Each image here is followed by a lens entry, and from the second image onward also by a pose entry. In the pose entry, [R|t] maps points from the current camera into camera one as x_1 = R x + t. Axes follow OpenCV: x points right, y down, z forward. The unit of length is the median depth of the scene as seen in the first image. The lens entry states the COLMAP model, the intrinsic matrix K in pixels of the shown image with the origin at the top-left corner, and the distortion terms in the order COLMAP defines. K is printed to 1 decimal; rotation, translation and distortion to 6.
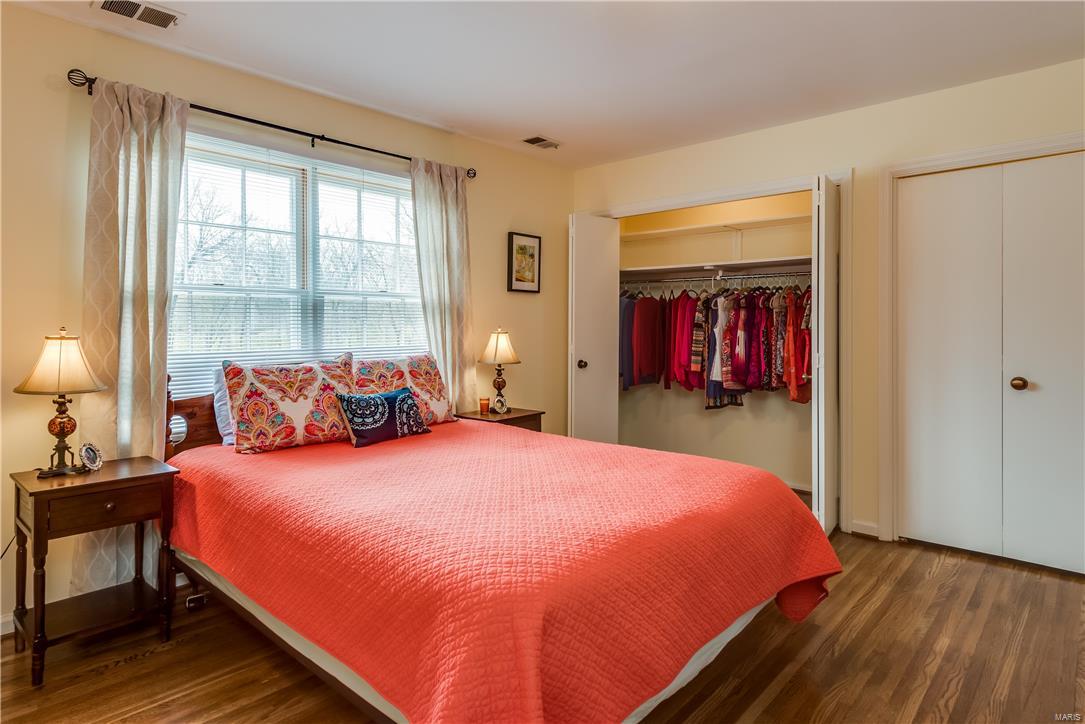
lens RADIAL K [[607.4, 0, 534.3], [0, 607.4, 326.3], [0, 0, 1]] dist [-0.003980, -0.001048]
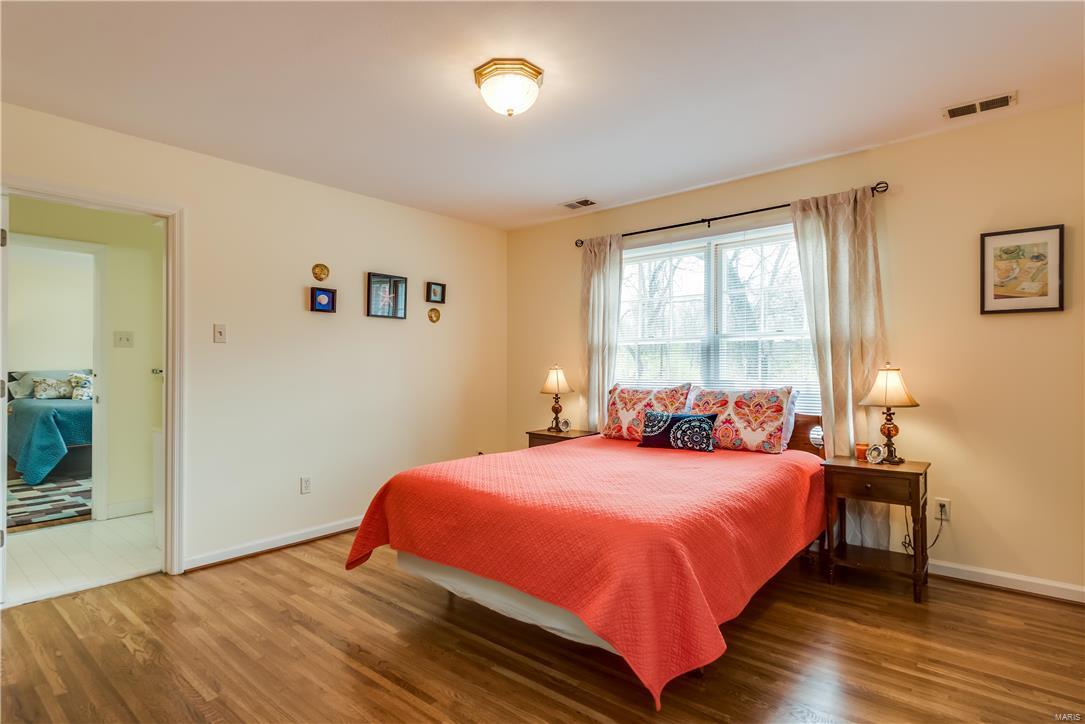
lens RADIAL K [[558.1, 0, 544.6], [0, 558.1, 360.1], [0, 0, 1]] dist [-0.000433, 0.000442]
pose [[0.042759, -0.003393, -0.999080, 0.814882], [0.007378, 0.999968, -0.003081, -0.004113], [0.999058, -0.007240, 0.042782, 0.569109]]
